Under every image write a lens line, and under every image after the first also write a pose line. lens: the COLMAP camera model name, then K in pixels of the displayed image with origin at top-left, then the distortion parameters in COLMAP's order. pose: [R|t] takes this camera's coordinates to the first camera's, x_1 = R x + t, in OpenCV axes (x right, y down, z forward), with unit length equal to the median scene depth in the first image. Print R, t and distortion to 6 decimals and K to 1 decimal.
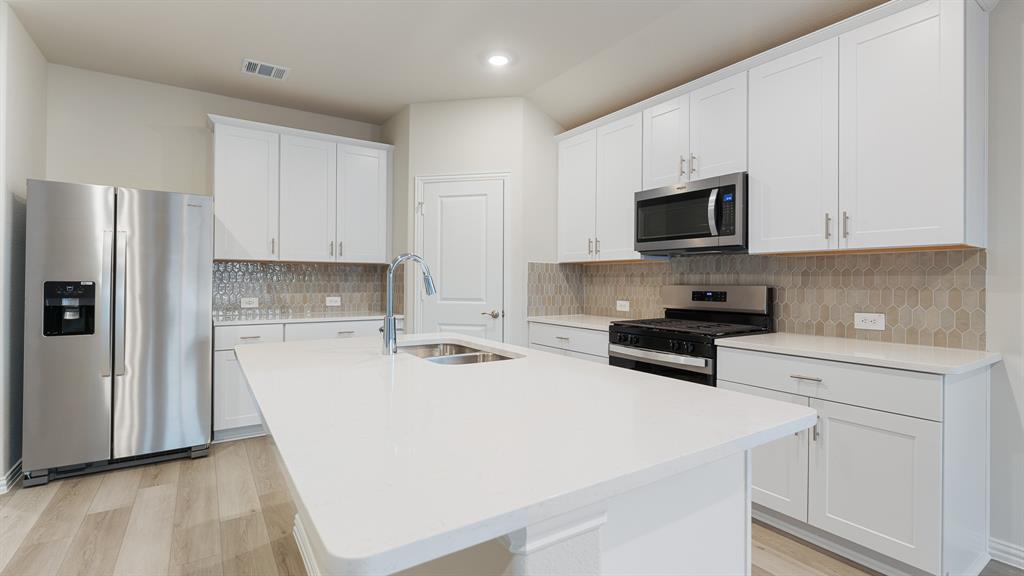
lens RADIAL K [[467.1, 0, 512.0], [0, 467.1, 288.0], [0, 0, 1]] dist [-0.002119, -0.000245]
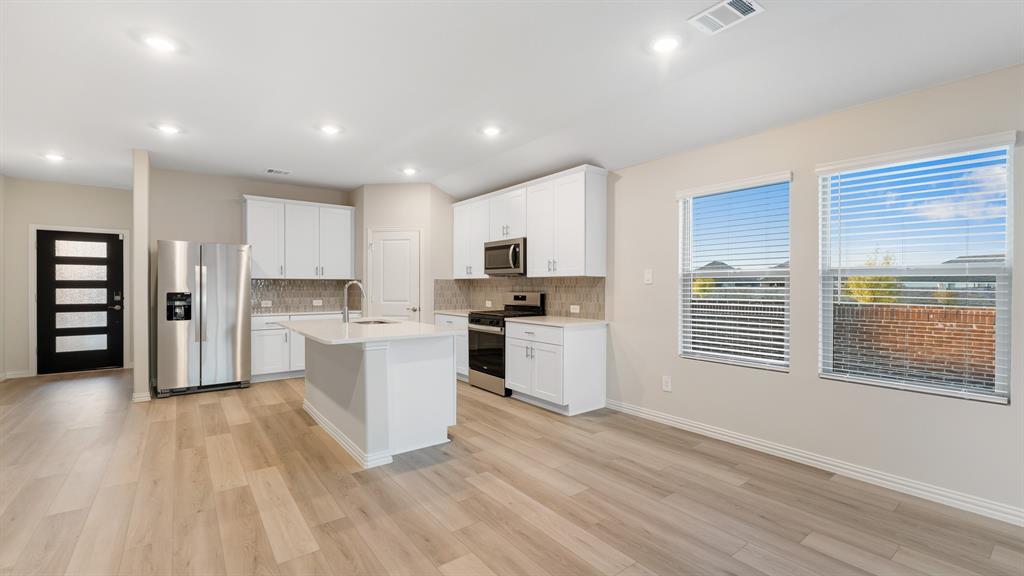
lens RADIAL K [[448.9, 0, 512.0], [0, 448.9, 288.0], [0, 0, 1]] dist [0.002220, 0.000161]
pose [[0.998385, -0.005849, 0.056507, 0.274498], [0.006320, 0.999947, -0.008172, -0.008001], [-0.056456, 0.008515, 0.998369, -0.803860]]
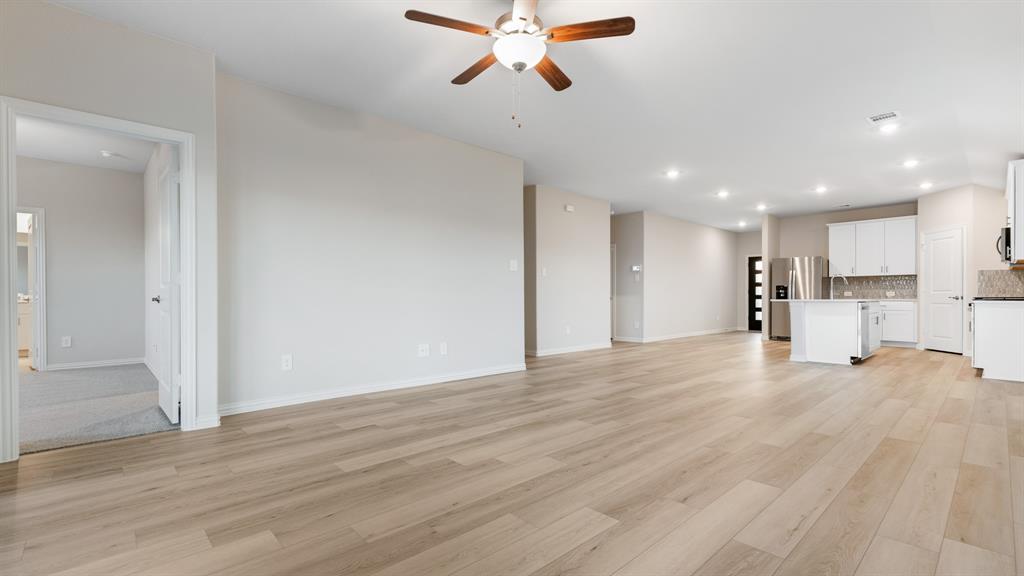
lens RADIAL K [[455.6, 0, 512.0], [0, 455.6, 288.0], [0, 0, 1]] dist [0.001547, 0.000184]
pose [[0.169198, -0.024535, -0.985277, 1.843425], [-0.011139, 0.999579, -0.026805, 0.104725], [0.985519, 0.015511, 0.168853, -1.400958]]
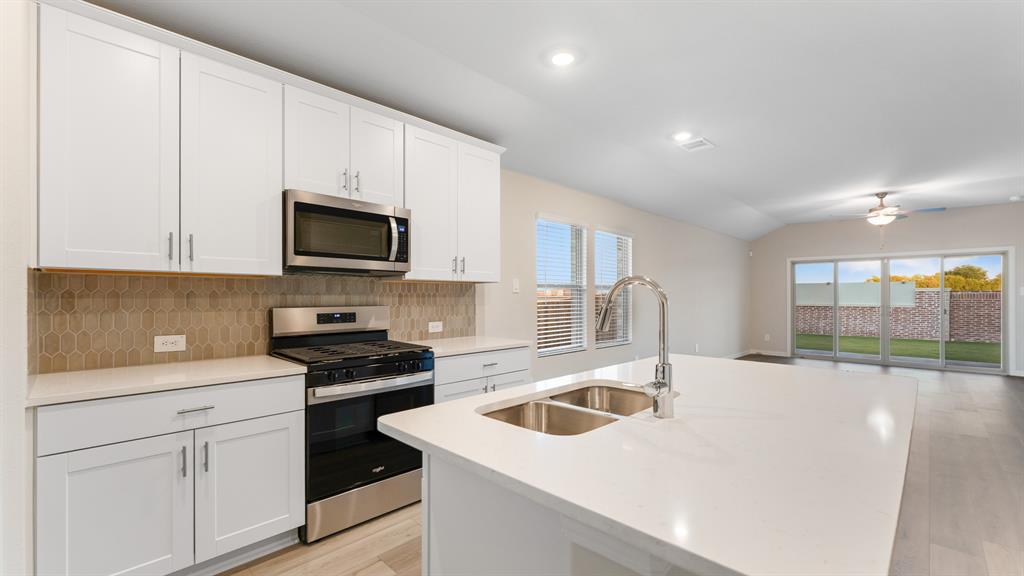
lens RADIAL K [[426.3, 0, 512.0], [0, 426.3, 288.0], [0, 0, 1]] dist [0.000221, 0.000283]
pose [[-0.200895, 0.028307, 0.979204, -0.510011], [0.025915, 0.999386, -0.023574, -0.013693], [-0.979270, 0.020640, -0.201505, 0.789126]]
